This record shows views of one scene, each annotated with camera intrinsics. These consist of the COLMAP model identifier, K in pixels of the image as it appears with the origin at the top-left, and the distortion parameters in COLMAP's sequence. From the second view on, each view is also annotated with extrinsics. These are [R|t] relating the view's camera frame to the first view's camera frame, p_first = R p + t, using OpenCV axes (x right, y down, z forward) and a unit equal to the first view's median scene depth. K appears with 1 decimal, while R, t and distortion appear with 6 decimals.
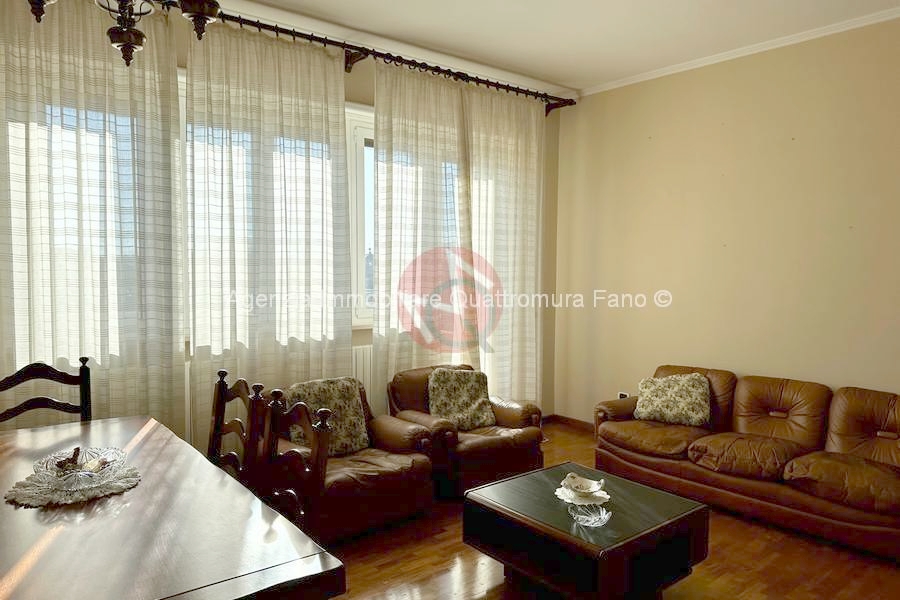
lens RADIAL K [[642.3, 0, 450.0], [0, 642.3, 300.0], [0, 0, 1]] dist [-0.000095, -0.001656]
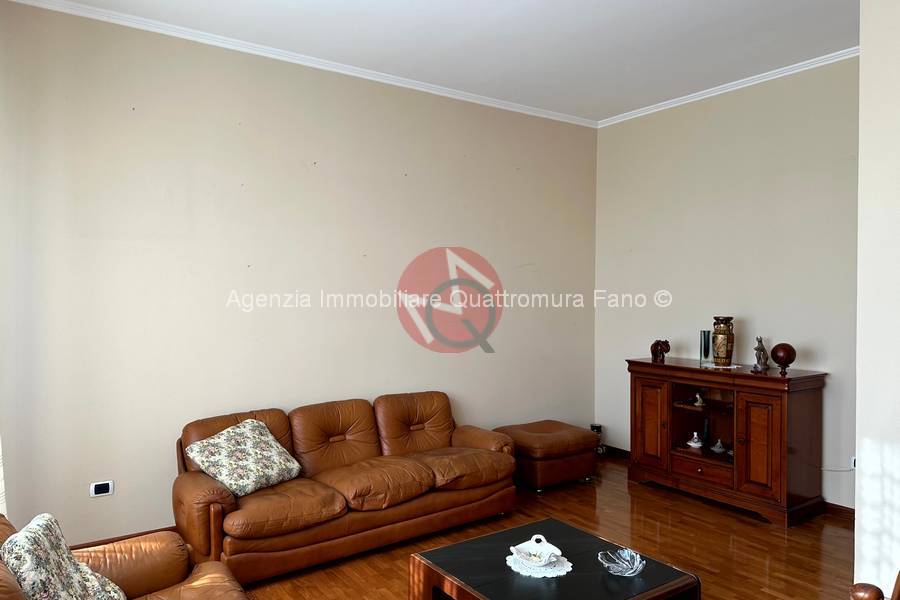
lens RADIAL K [[642.3, 0, 450.0], [0, 642.3, 300.0], [0, 0, 1]] dist [-0.000095, -0.001656]
pose [[0.063026, -0.031105, 0.997527, -0.500942], [0.049084, 0.998401, 0.028031, -0.059950], [-0.996804, 0.047196, 0.064452, 0.812149]]
